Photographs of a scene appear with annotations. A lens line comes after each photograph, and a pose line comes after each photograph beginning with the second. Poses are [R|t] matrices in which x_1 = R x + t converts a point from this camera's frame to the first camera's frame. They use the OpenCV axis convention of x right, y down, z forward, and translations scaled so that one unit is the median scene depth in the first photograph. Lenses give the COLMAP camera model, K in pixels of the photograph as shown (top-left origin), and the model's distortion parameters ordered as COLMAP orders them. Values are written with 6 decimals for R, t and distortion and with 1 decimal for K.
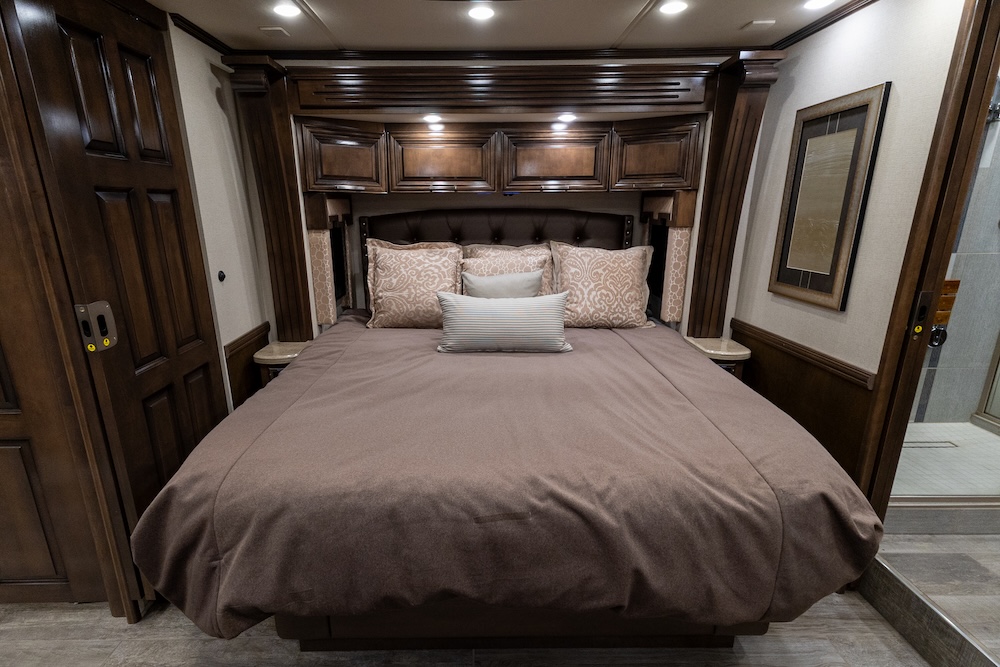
lens RADIAL K [[495.2, 0, 482.2], [0, 495.2, 345.9], [0, 0, 1]] dist [0.021465, -0.001883]
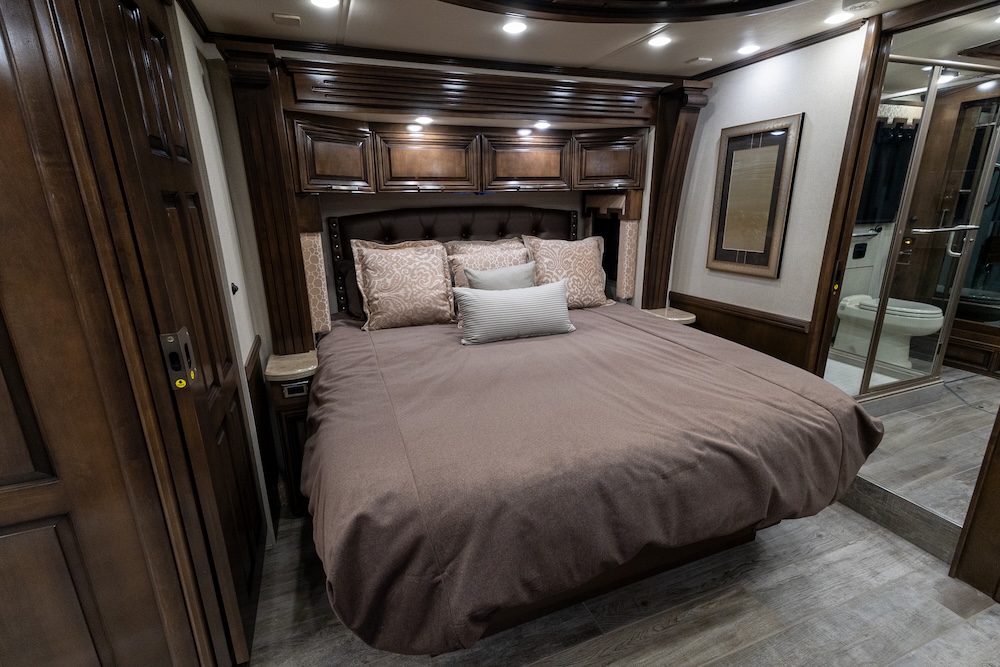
lens RADIAL K [[466.5, 0, 503.4], [0, 466.5, 335.2], [0, 0, 1]] dist [0.023776, -0.003385]
pose [[0.932211, -0.111629, 0.344271, -0.364434], [0.110196, 0.993625, 0.023792, -0.024086], [-0.344732, 0.015758, 0.938569, 0.047479]]
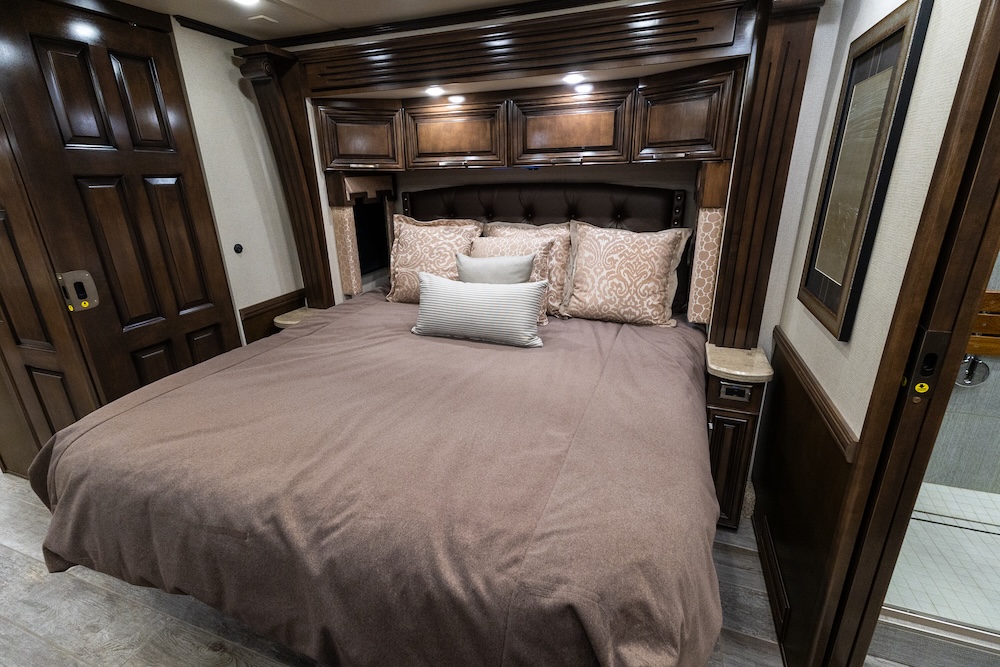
lens RADIAL K [[466.5, 0, 493.0], [0, 466.5, 335.6], [0, 0, 1]] dist [0.023776, -0.003385]
pose [[0.931880, 0.105931, -0.346955, 0.412274], [-0.083713, 0.993397, 0.078456, -0.073537], [0.352975, -0.044067, 0.934594, 0.183220]]
